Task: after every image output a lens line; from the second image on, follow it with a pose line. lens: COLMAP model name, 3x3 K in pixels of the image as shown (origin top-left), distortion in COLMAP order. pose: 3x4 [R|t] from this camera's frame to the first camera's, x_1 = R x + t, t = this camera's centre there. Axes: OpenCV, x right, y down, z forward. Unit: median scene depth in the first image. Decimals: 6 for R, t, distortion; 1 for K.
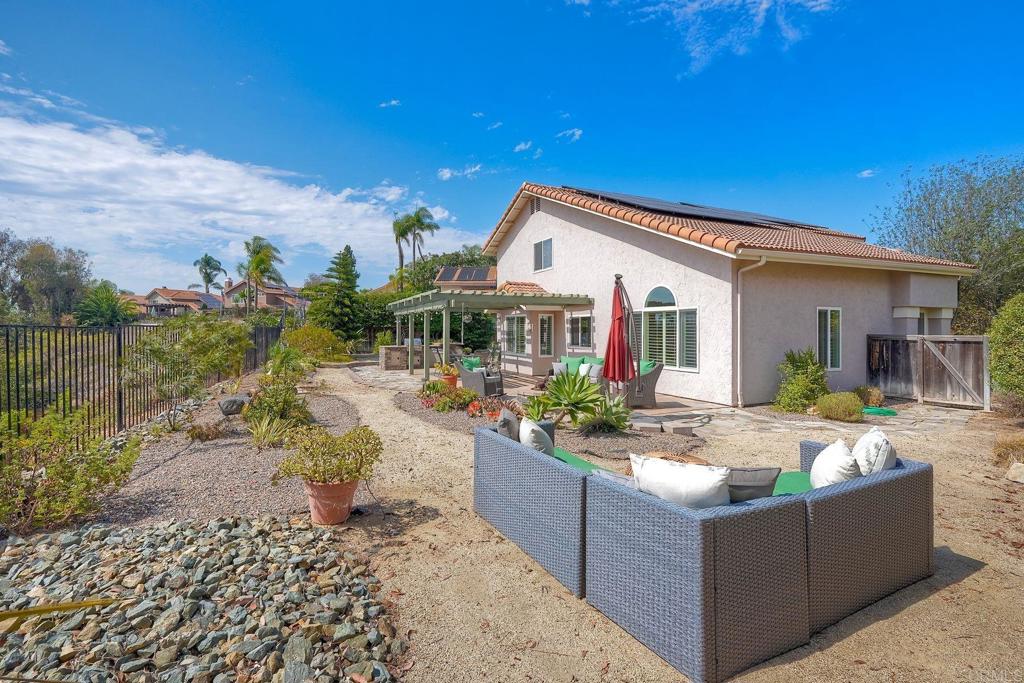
lens RADIAL K [[451.1, 0, 512.2], [0, 451.1, 334.0], [0, 0, 1]] dist [-0.002313, -0.000453]
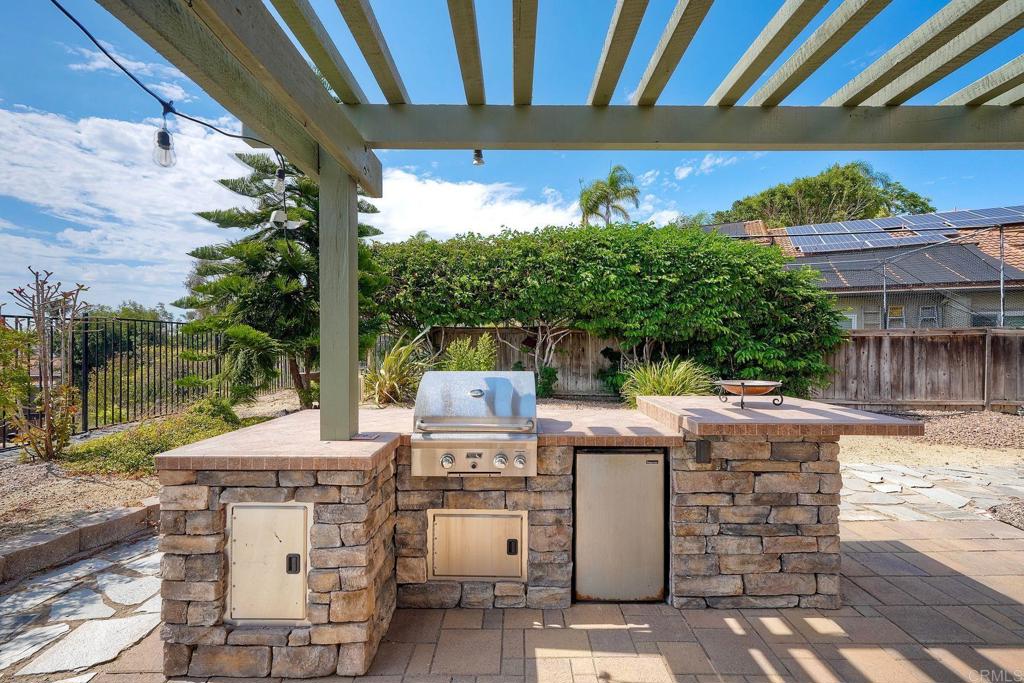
lens RADIAL K [[451.1, 0, 512.2], [0, 451.1, 334.0], [0, 0, 1]] dist [-0.002313, -0.000453]
pose [[0.903110, -0.013238, -0.429205, -0.190871], [-0.002029, 0.999382, -0.035094, 0.006114], [0.429404, 0.032565, 0.902525, 1.108156]]
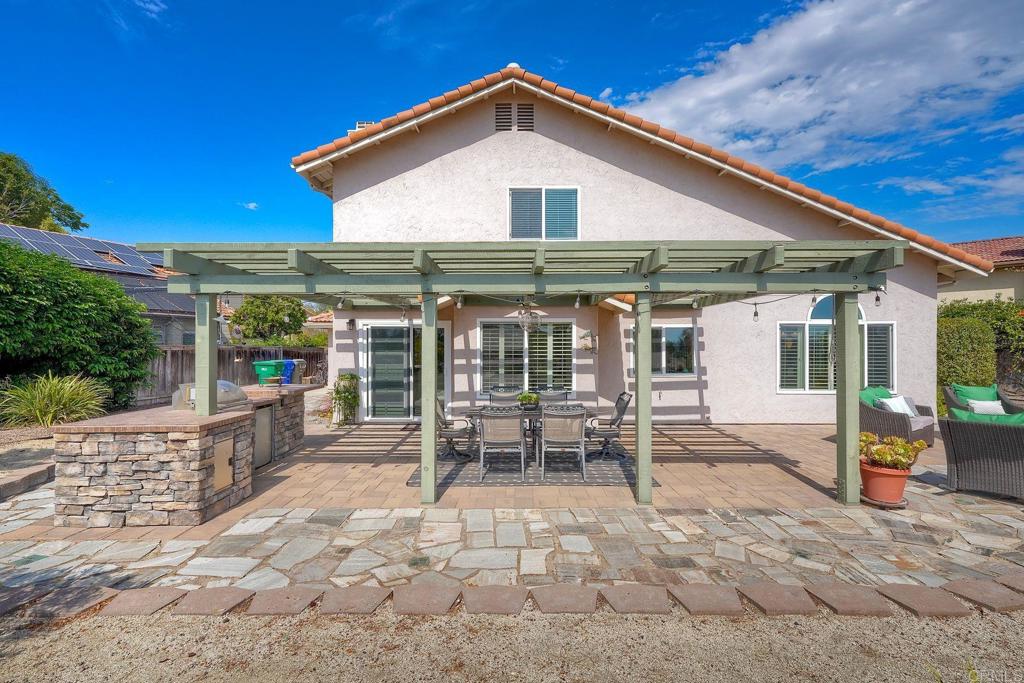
lens RADIAL K [[450.8, 0, 509.8], [0, 450.8, 353.1], [0, 0, 1]] dist [0.004176, 0.000374]
pose [[0.423710, -0.017568, 0.905627, -0.507025], [0.010511, 0.999840, 0.014478, -0.011979], [-0.905737, 0.003385, 0.423827, 0.885693]]
